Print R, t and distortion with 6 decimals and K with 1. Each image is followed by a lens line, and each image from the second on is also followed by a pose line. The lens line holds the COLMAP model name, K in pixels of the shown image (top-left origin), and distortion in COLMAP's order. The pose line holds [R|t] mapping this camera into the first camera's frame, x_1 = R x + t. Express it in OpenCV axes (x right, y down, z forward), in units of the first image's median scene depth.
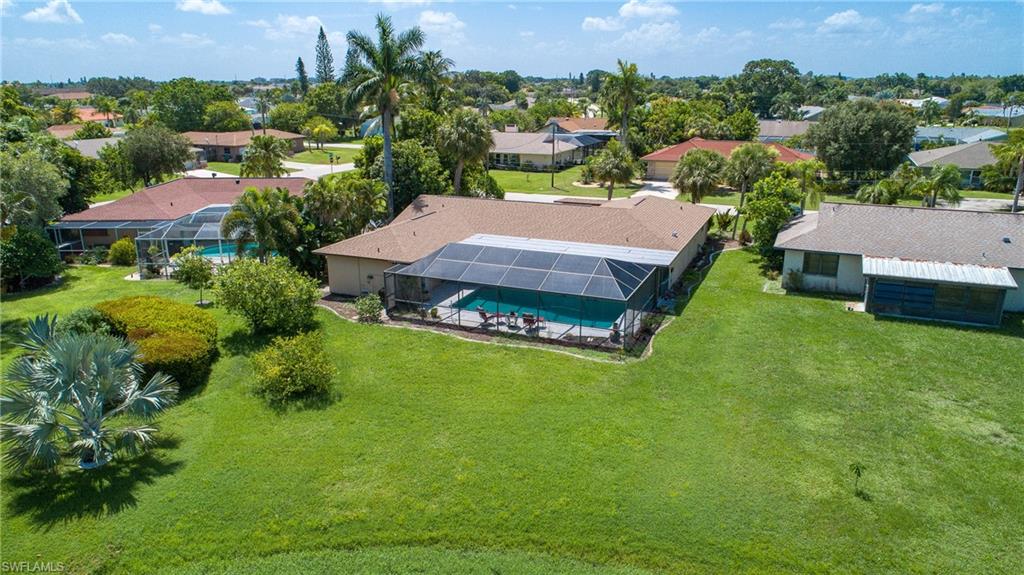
lens RADIAL K [[714.4, 0, 512.0], [0, 714.4, 287.5], [0, 0, 1]] dist [-0.000101, 0.003361]
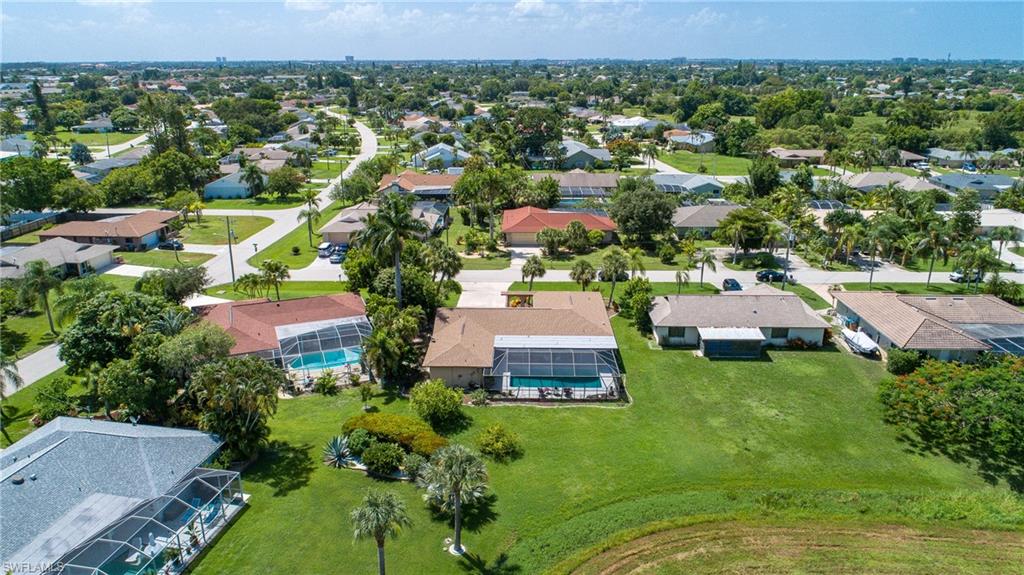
lens RADIAL K [[714.4, 0, 512.0], [0, 714.4, 287.5], [0, 0, 1]] dist [-0.000101, 0.003361]
pose [[0.922975, -0.117955, 0.366338, -0.770102], [0.105149, 0.992946, 0.054793, -0.345074], [-0.370217, -0.012053, 0.928867, -0.727534]]
